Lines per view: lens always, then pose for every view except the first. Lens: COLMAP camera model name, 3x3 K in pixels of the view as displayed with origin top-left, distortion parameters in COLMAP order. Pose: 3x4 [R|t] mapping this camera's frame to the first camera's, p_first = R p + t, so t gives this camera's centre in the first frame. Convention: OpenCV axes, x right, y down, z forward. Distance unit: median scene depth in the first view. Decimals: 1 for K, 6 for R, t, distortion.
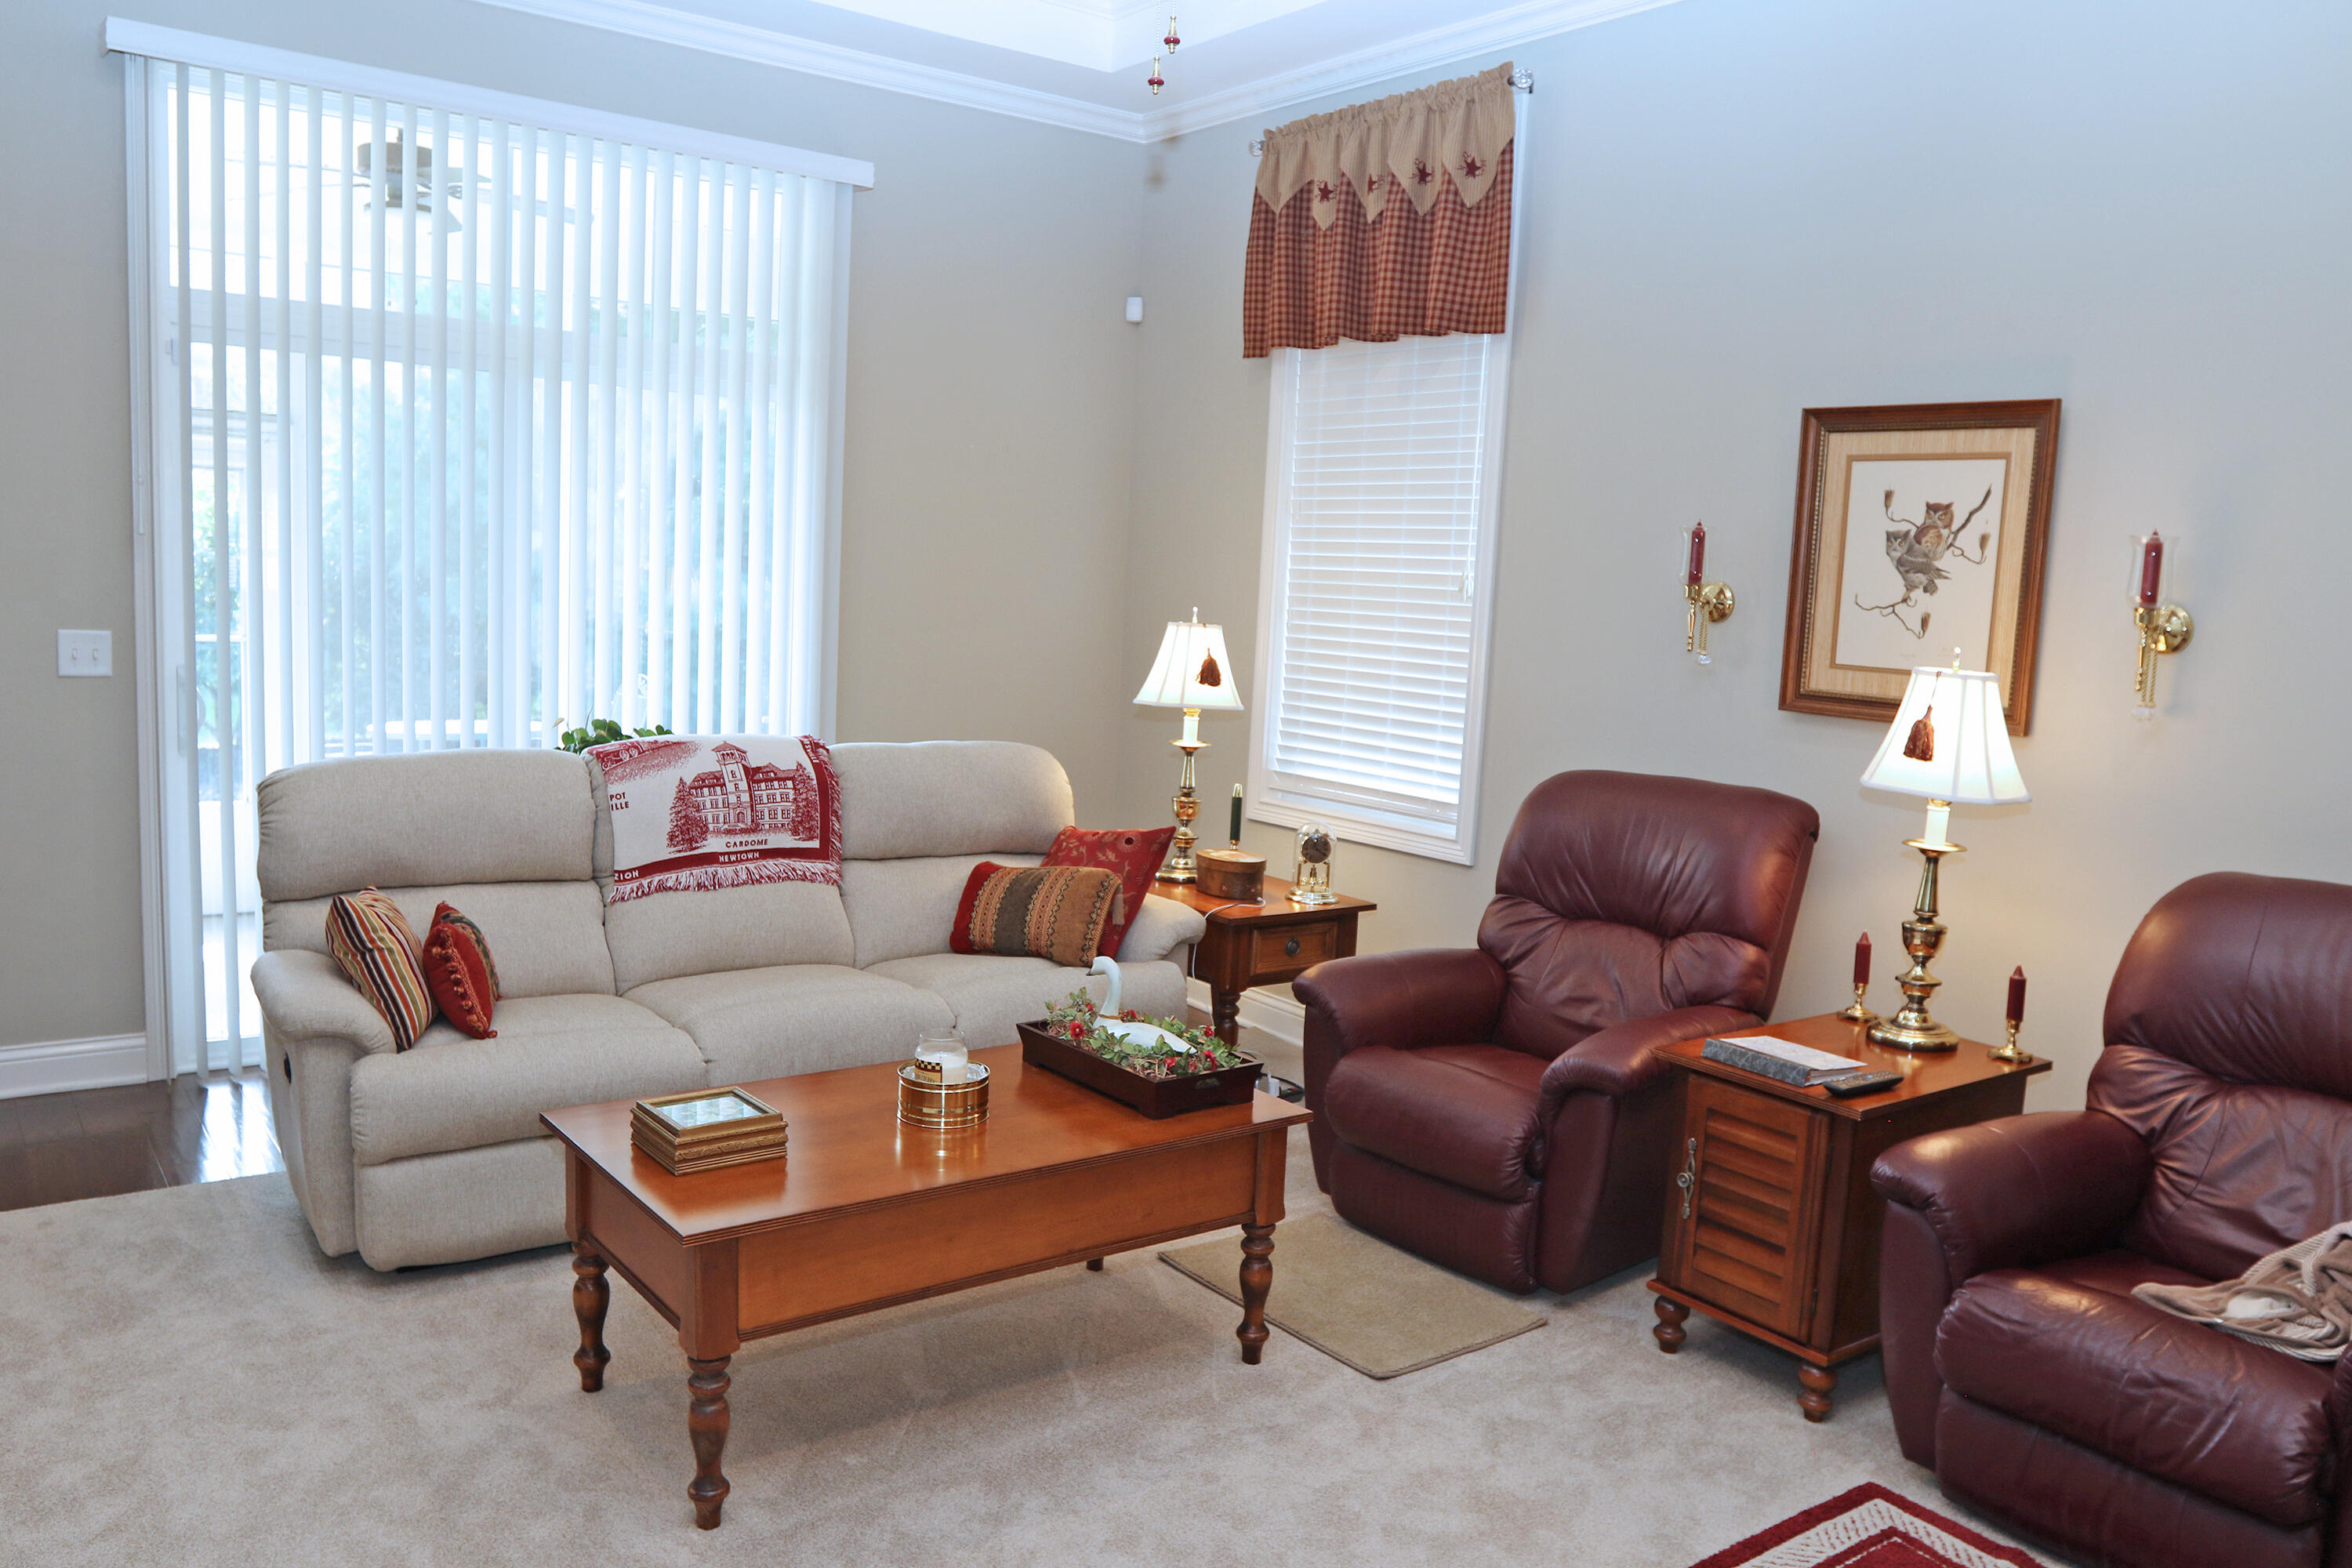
lens RADIAL K [[1781.2, 0, 1195.3], [0, 1781.2, 779.6], [0, 0, 1]] dist [-0.072256, 0.059640]
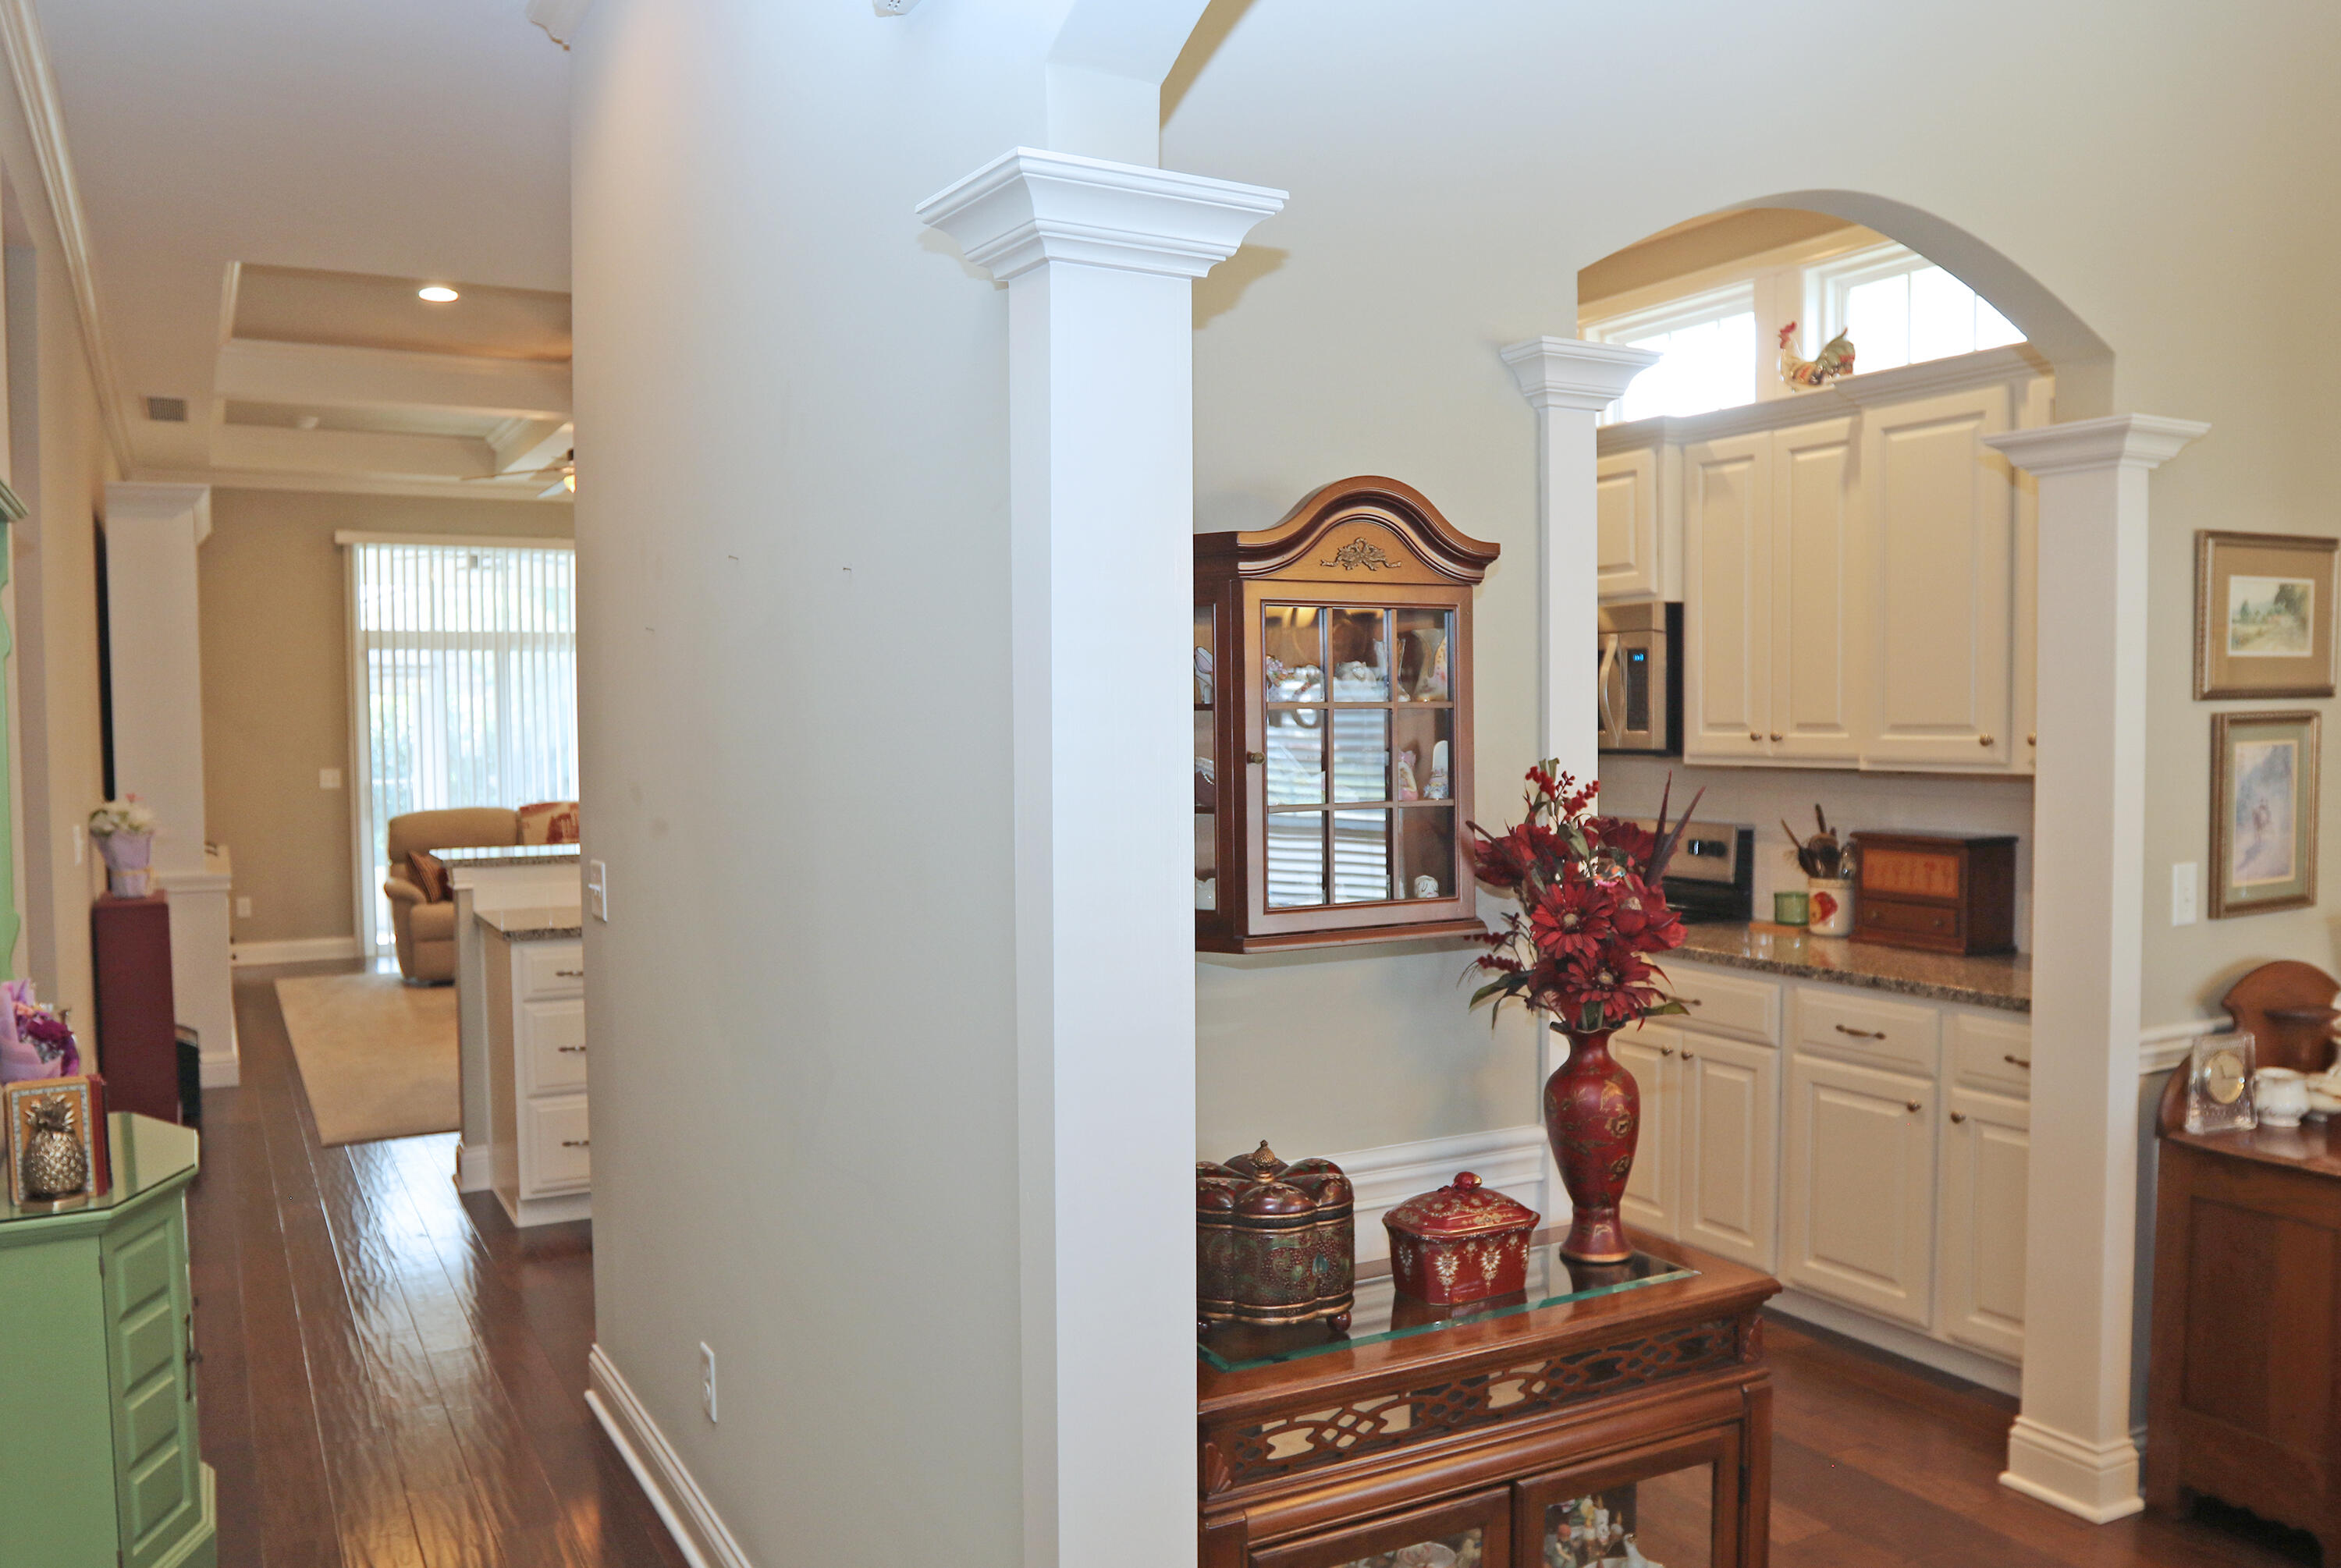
lens RADIAL K [[1772.6, 0, 1212.8], [0, 1772.6, 835.5], [0, 0, 1]] dist [-0.072256, 0.059640]
pose [[0.992011, -0.046608, -0.117224, 0.894690], [0.040290, 0.997634, -0.055701, 0.196675], [0.119543, 0.050533, 0.991542, -1.303962]]
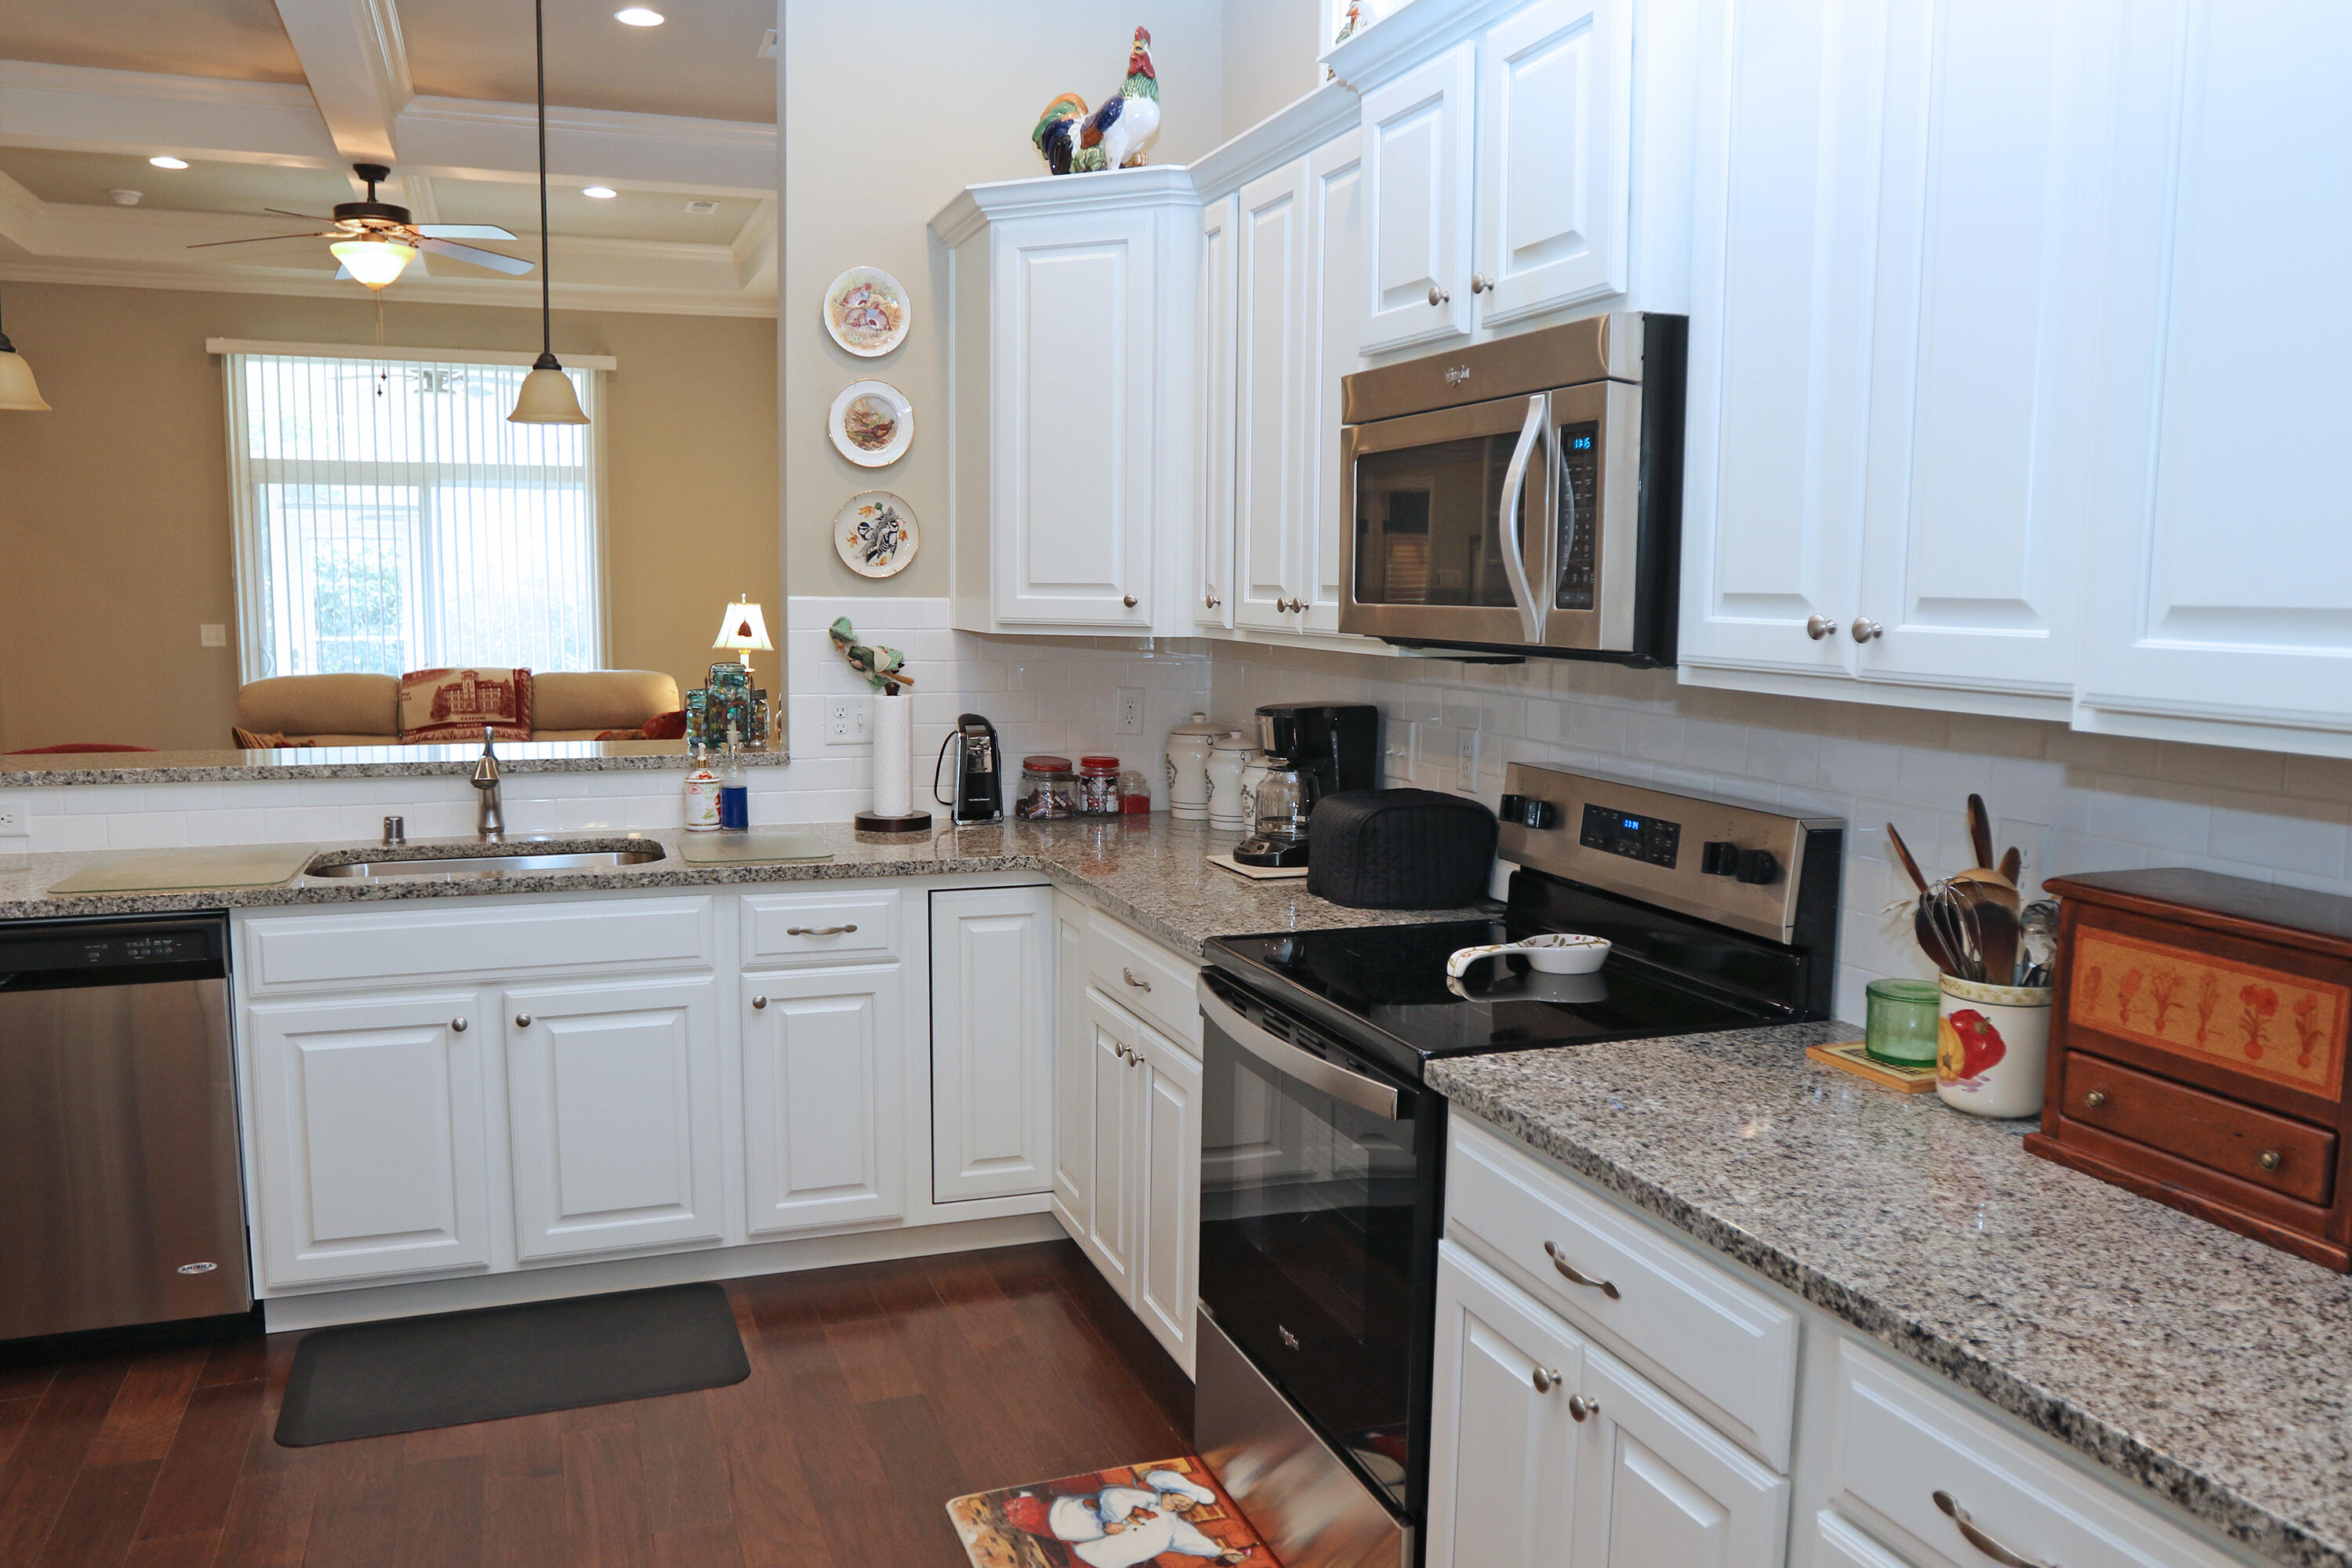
lens RADIAL K [[1781.2, 0, 1161.8], [0, 1781.2, 799.5], [0, 0, 1]] dist [-0.072256, 0.059640]
pose [[0.954717, -0.005598, -0.297462, 1.075509], [0.005614, 0.999984, -0.000802, 0.131872], [0.297462, -0.000904, 0.954733, -0.667485]]
